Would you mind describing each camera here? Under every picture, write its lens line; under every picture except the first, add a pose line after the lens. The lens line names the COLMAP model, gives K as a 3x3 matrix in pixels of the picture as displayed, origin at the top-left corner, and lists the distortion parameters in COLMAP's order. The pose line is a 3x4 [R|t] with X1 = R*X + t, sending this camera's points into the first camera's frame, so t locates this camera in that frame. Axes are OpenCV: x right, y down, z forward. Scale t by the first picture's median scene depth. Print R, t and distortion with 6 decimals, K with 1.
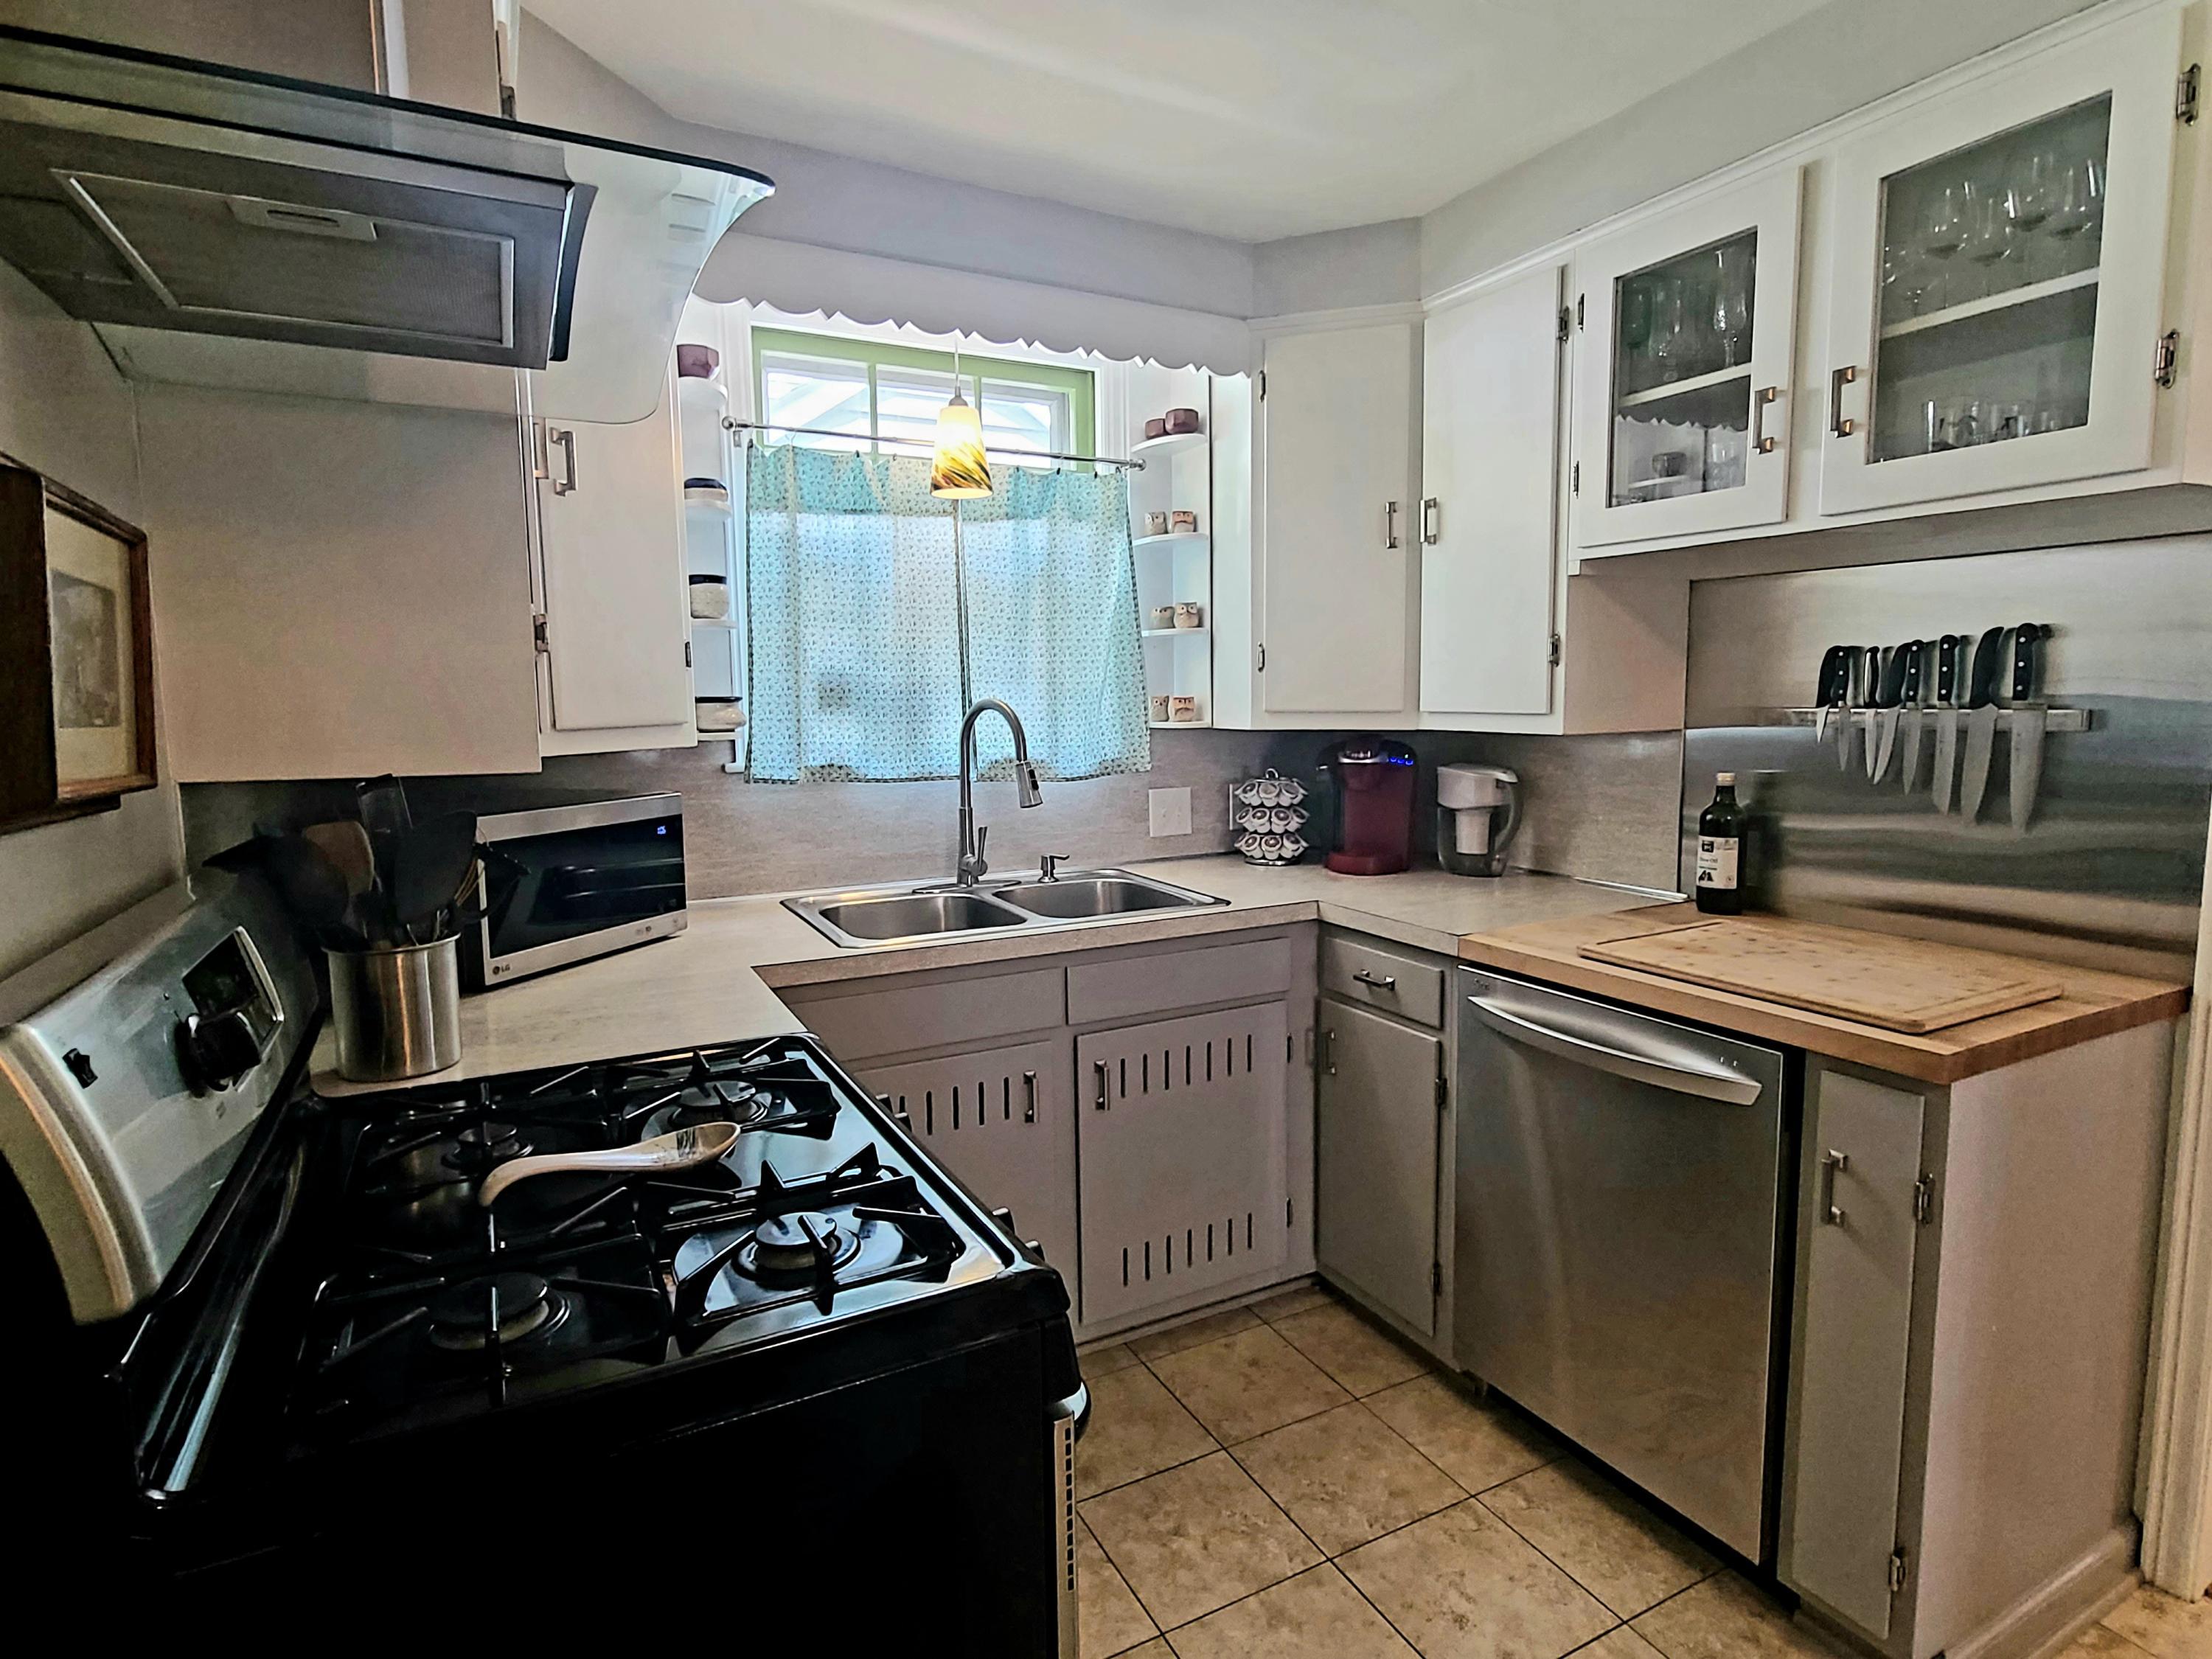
lens RADIAL K [[1188.8, 0, 1105.2], [0, 1188.8, 820.2], [0, 0, 1]] dist [-0.007069, -0.001170]
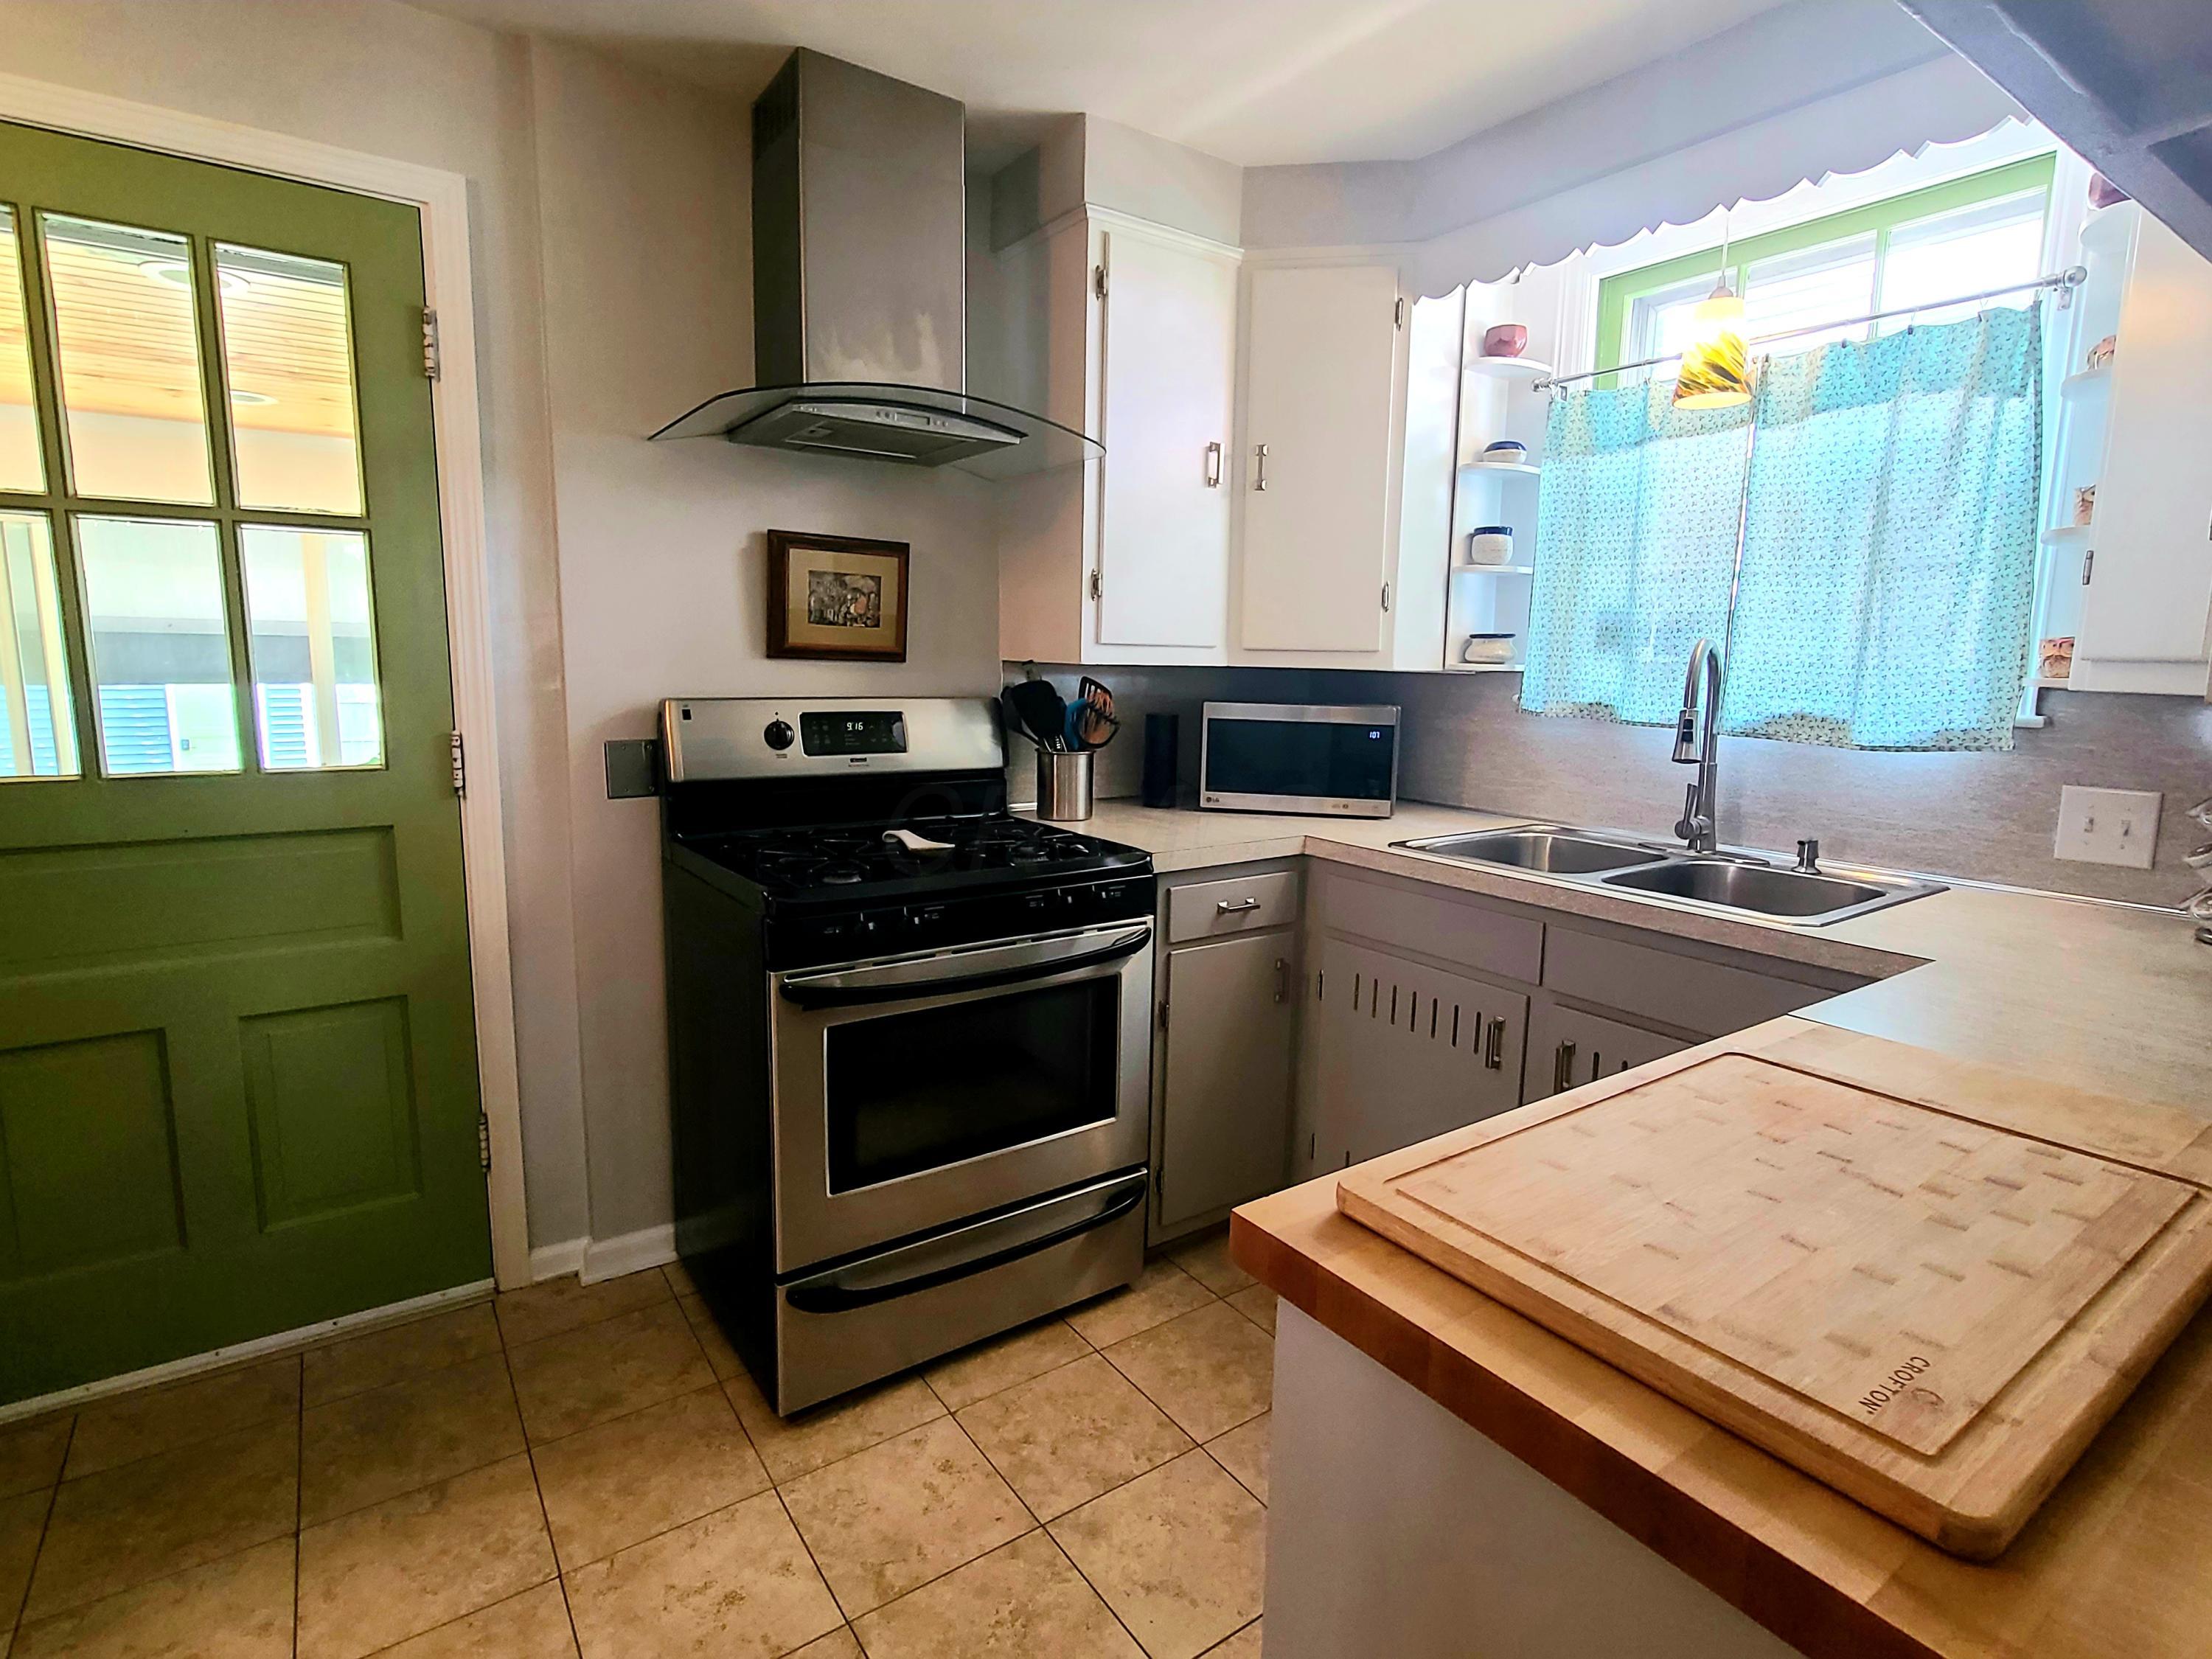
lens RADIAL K [[1119.8, 0, 1111.3], [0, 1119.8, 829.5], [0, 0, 1]] dist [0.026528, 0.000346]
pose [[0.138056, 0.167184, -0.976212, 0.667728], [-0.135415, 0.979580, 0.148610, -0.028031], [0.981123, 0.111678, 0.157877, 0.457171]]
